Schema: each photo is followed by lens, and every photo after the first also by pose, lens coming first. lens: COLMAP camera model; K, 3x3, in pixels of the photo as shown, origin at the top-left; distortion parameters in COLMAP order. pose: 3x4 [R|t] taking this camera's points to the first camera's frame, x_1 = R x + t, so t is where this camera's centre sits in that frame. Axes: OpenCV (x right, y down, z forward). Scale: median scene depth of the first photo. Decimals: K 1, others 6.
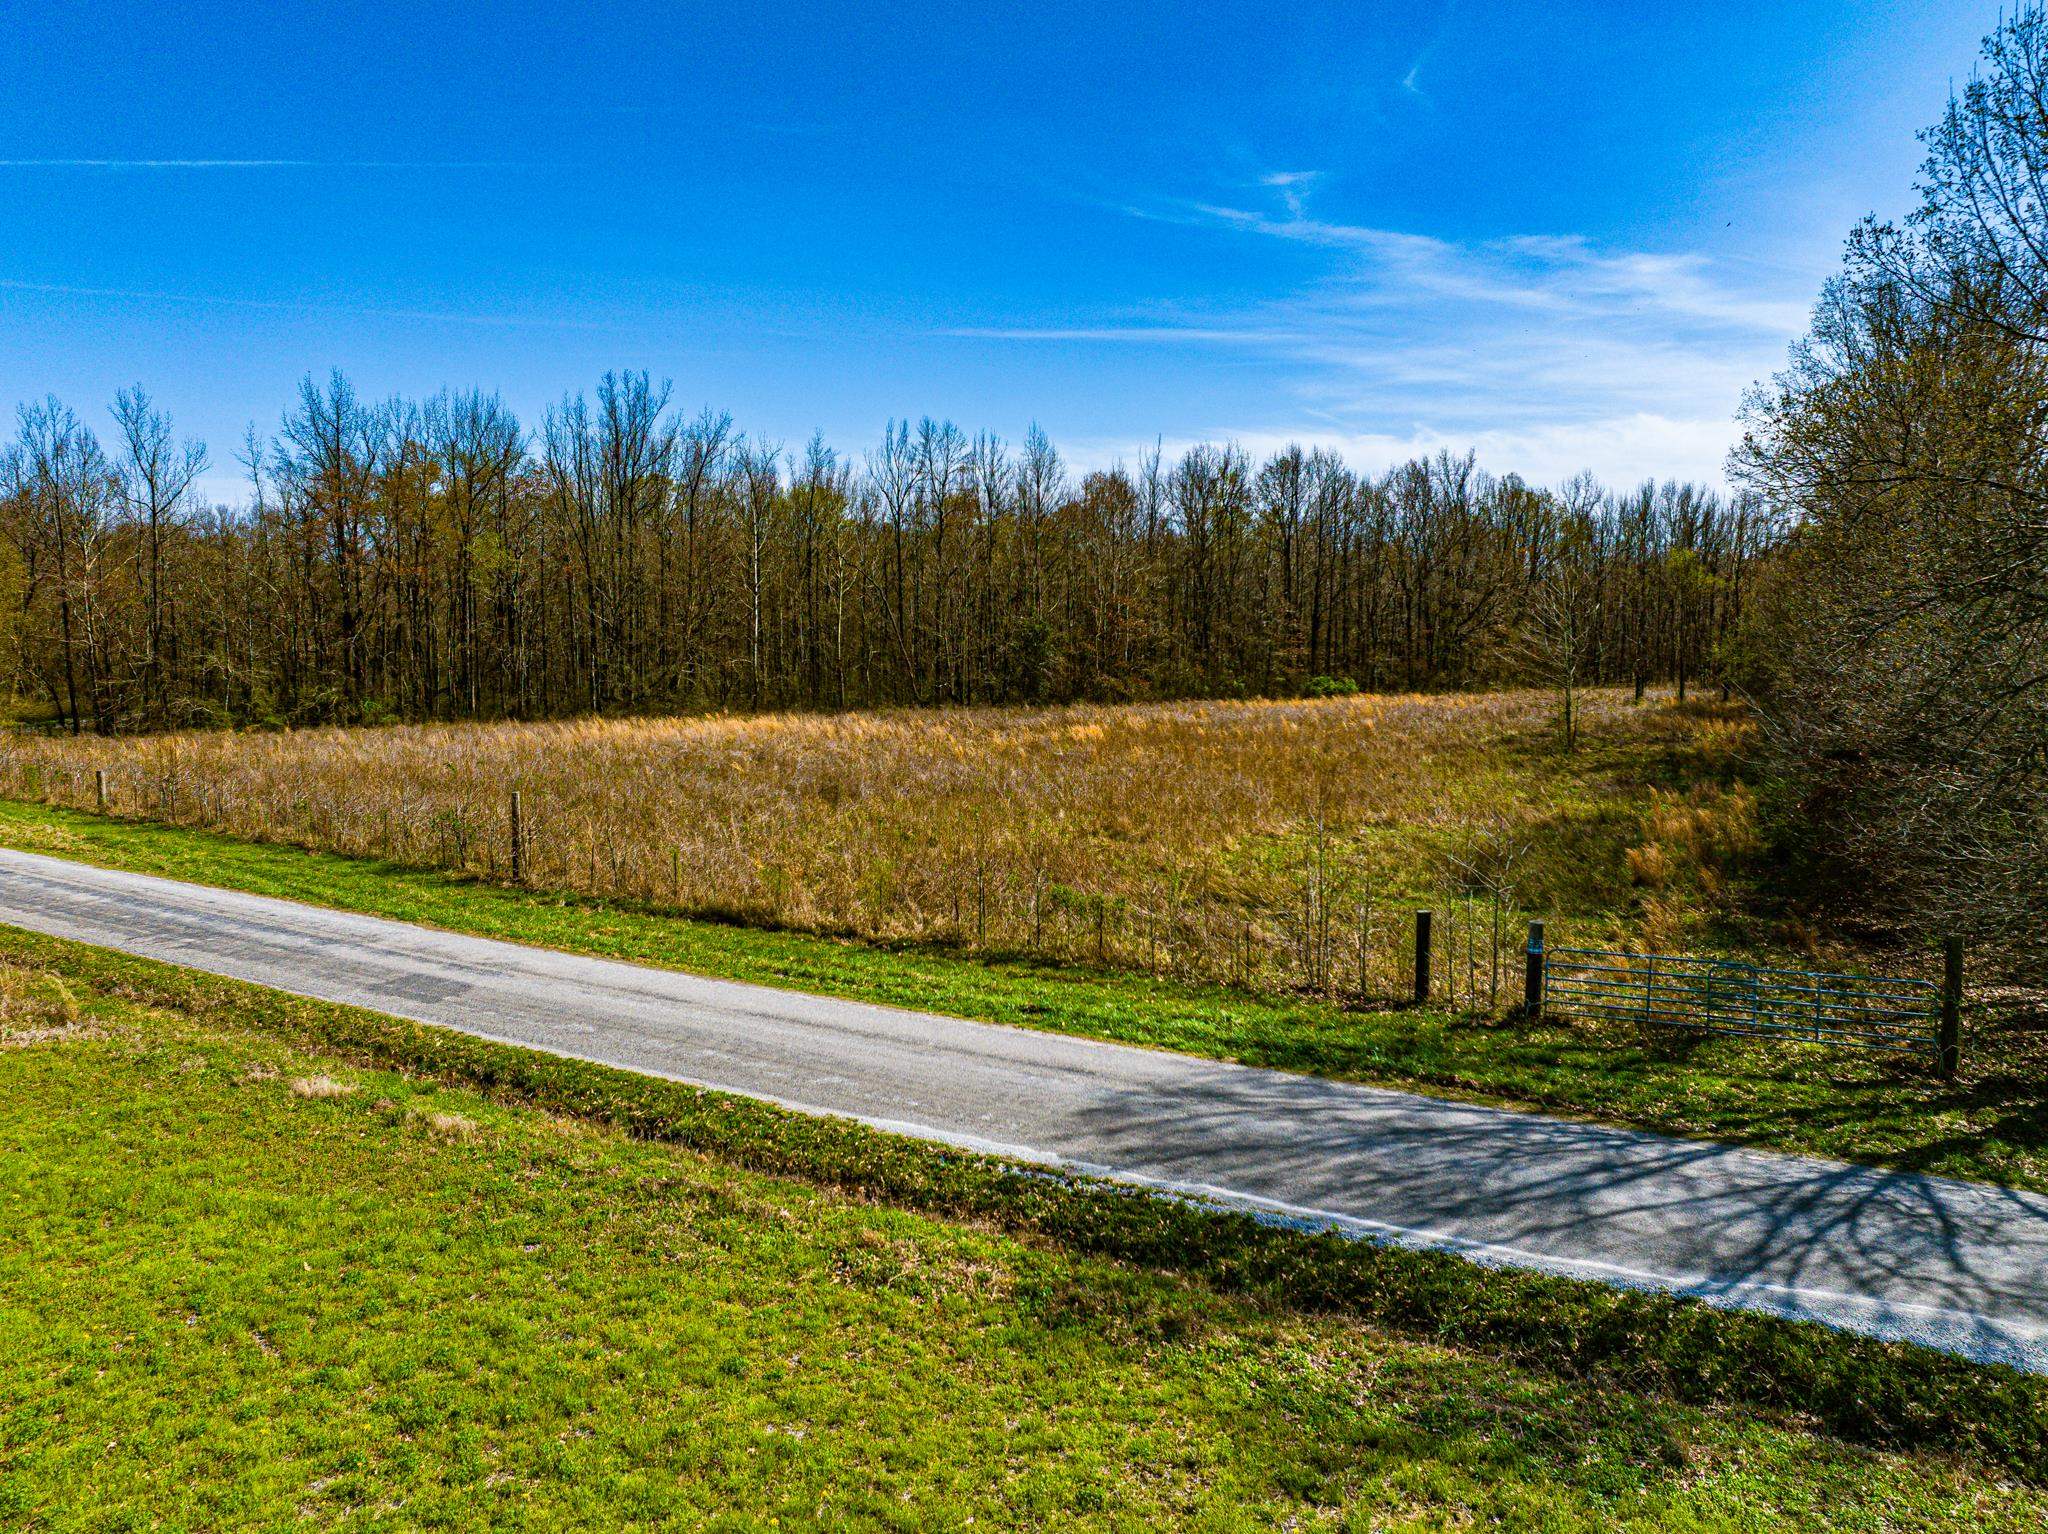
lens RADIAL K [[1411.9, 0, 1041.0], [0, 1411.9, 764.1], [0, 0, 1]] dist [-0.048800, 0.006205]
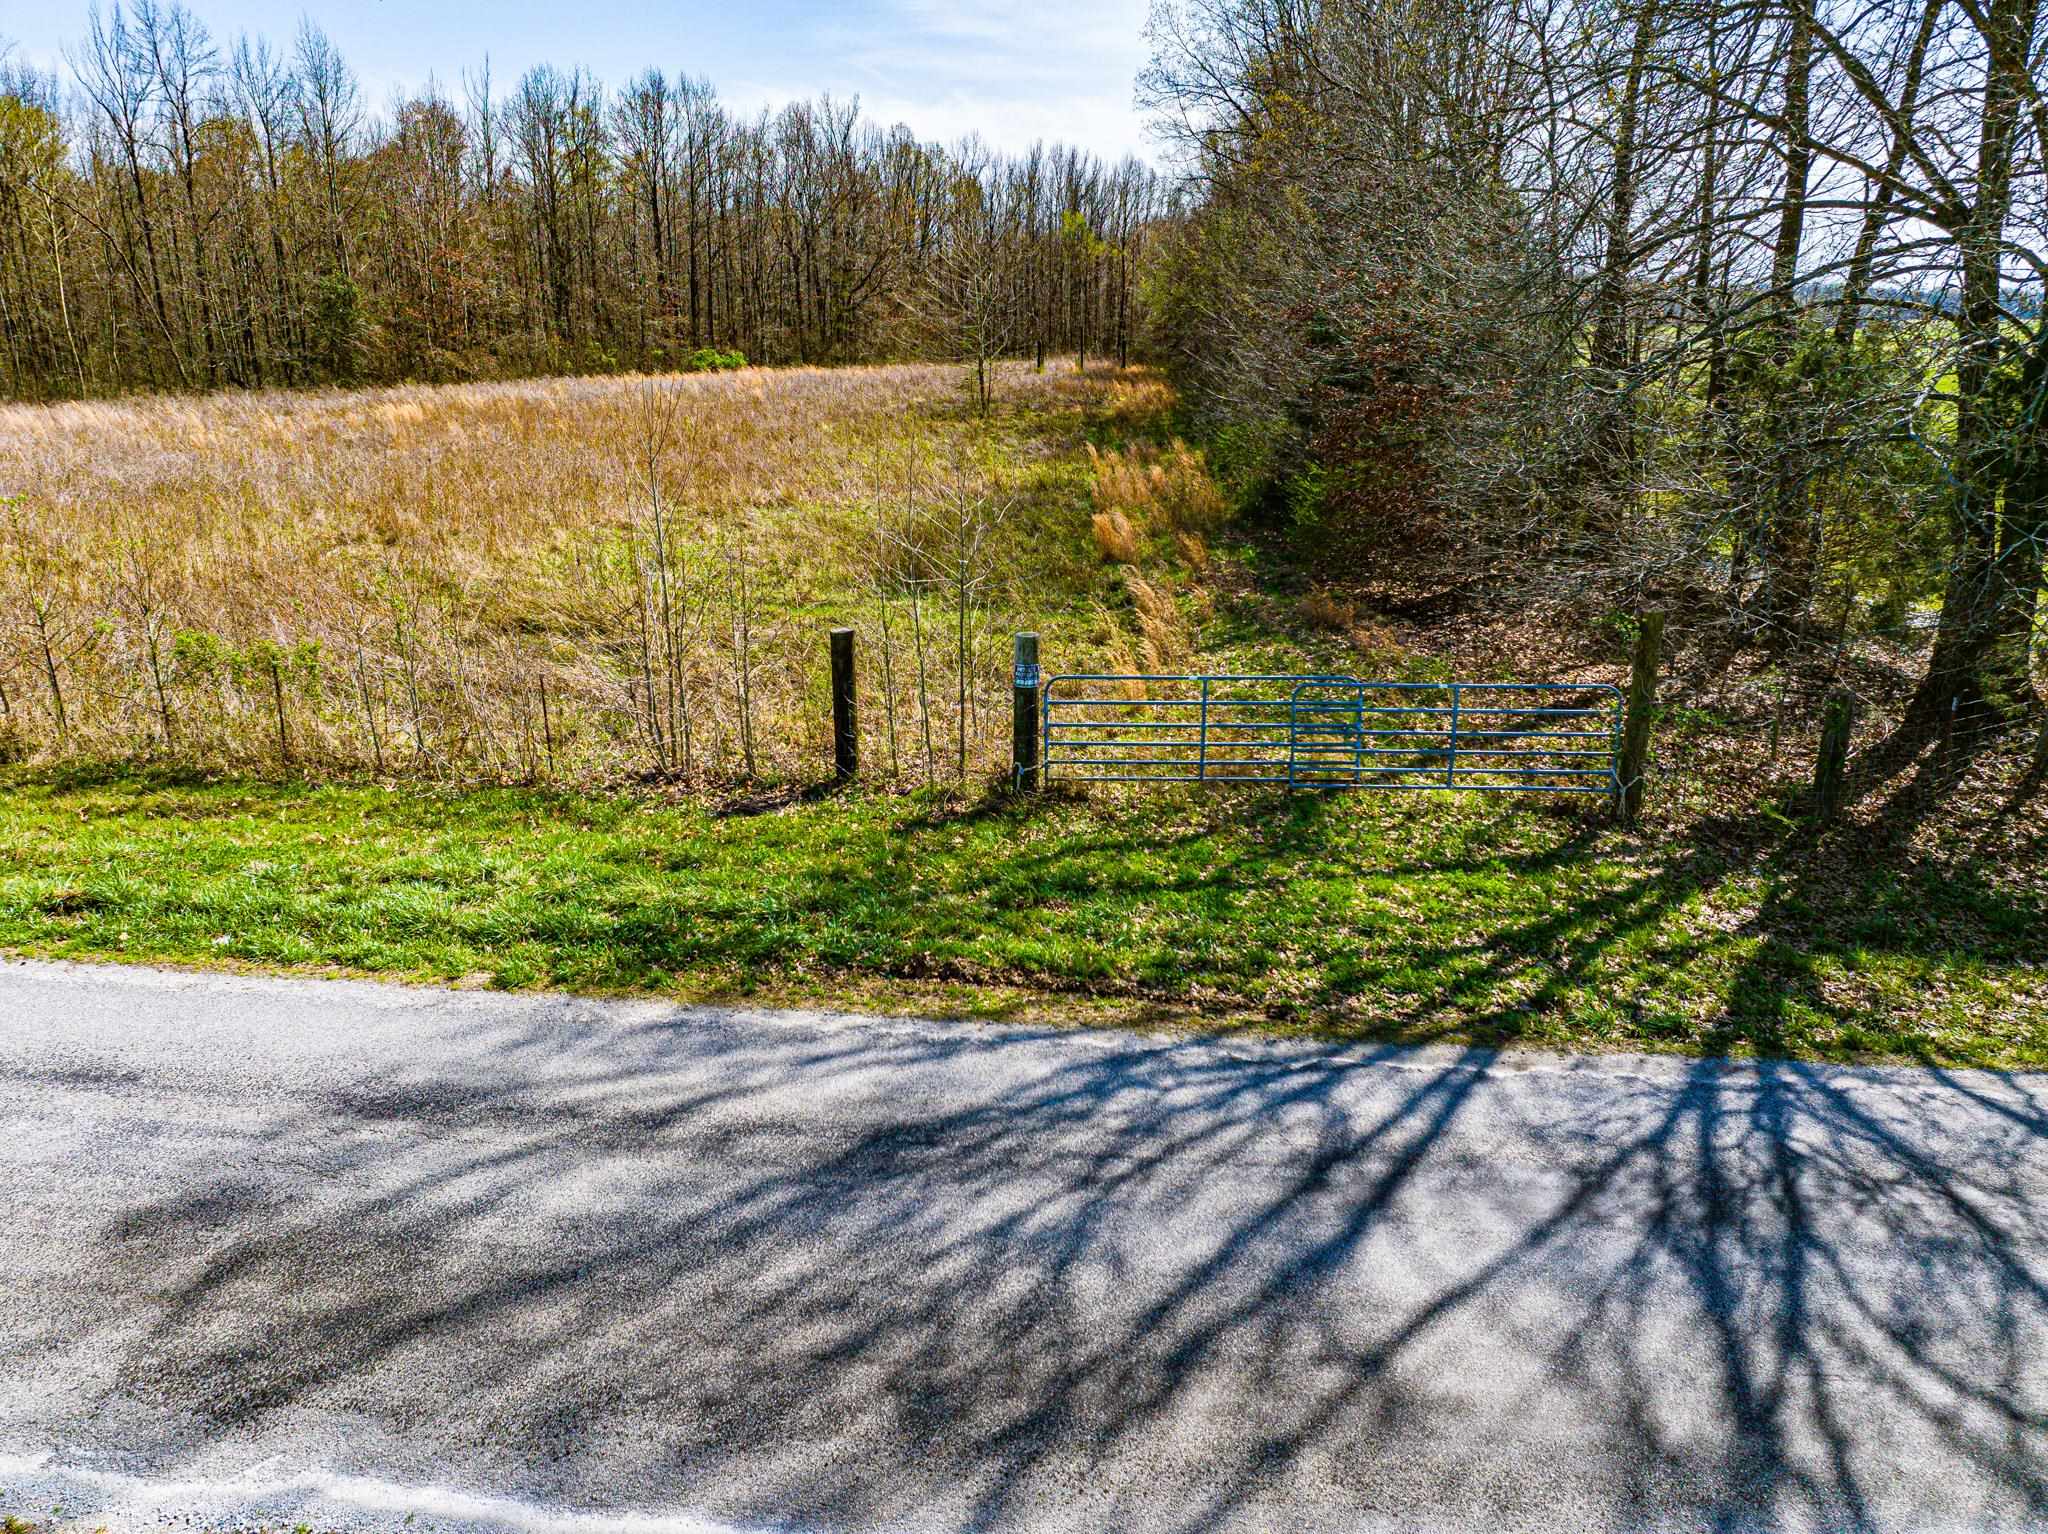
lens RADIAL K [[1411.9, 0, 1025.2], [0, 1411.9, 757.9], [0, 0, 1]] dist [-0.048800, 0.006205]
pose [[0.918512, -0.116187, 0.377936, 0.028055], [0.035291, 0.976126, 0.214318, 0.008264], [-0.393814, -0.183516, 0.900684, 0.105811]]
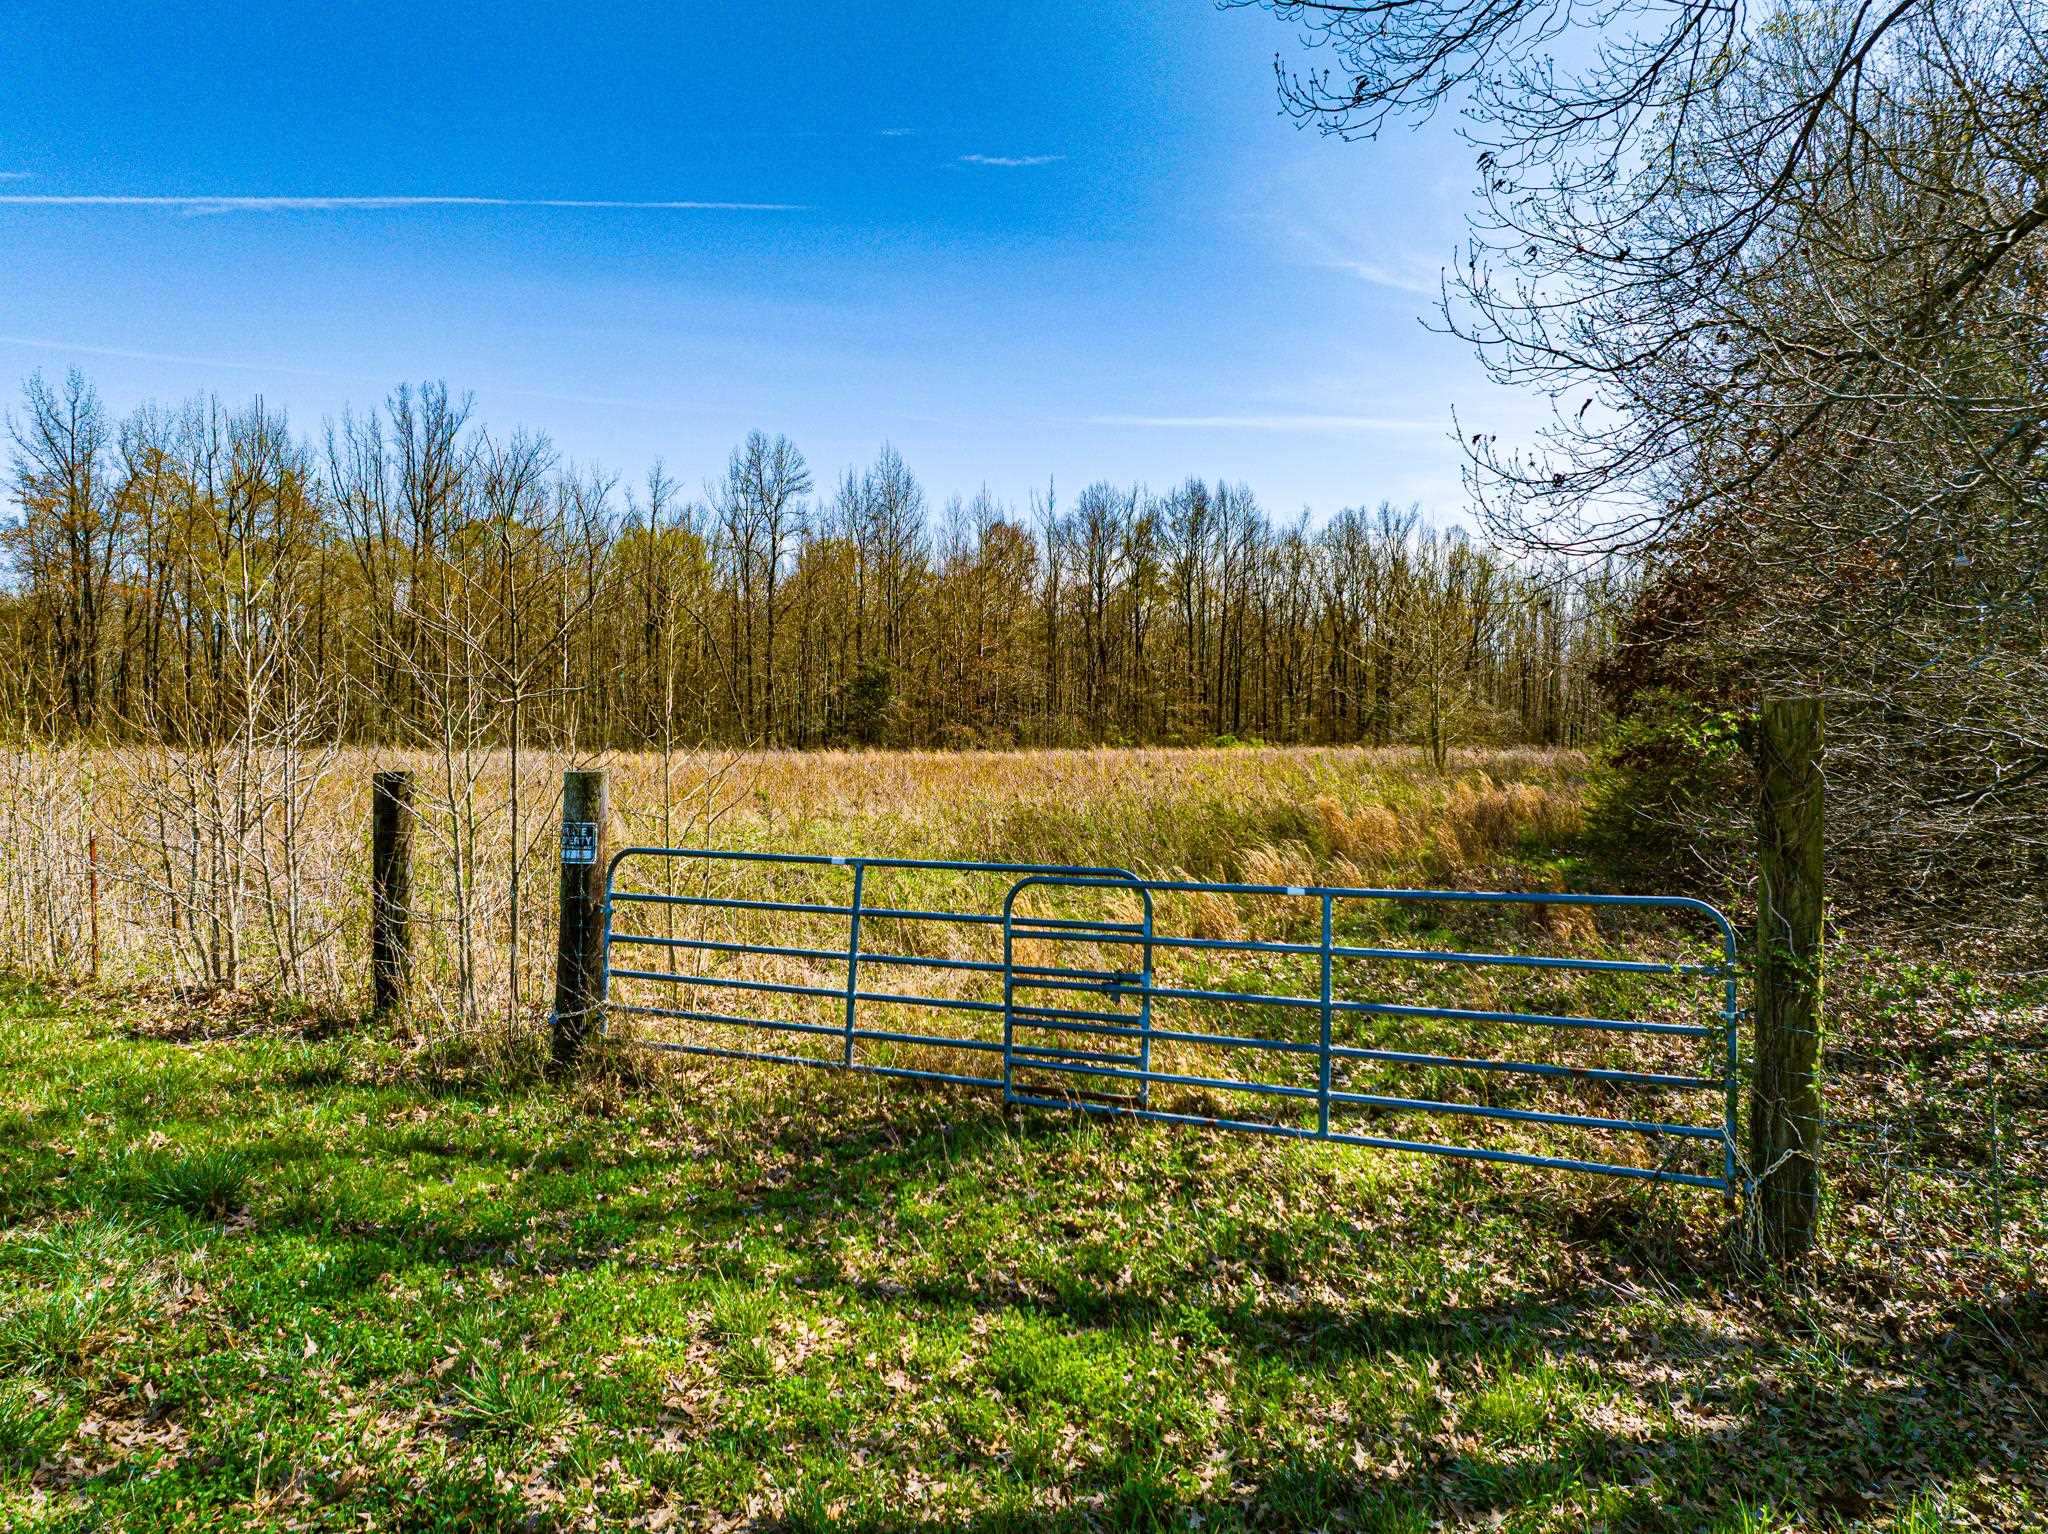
lens RADIAL K [[1411.9, 0, 1041.9], [0, 1411.9, 751.4], [0, 0, 1]] dist [-0.048800, 0.006205]
pose [[0.999979, 0.003638, -0.005375, 0.114462], [-0.004100, 0.996064, -0.088548, 0.033768], [0.005032, 0.088568, 0.996057, 0.158600]]
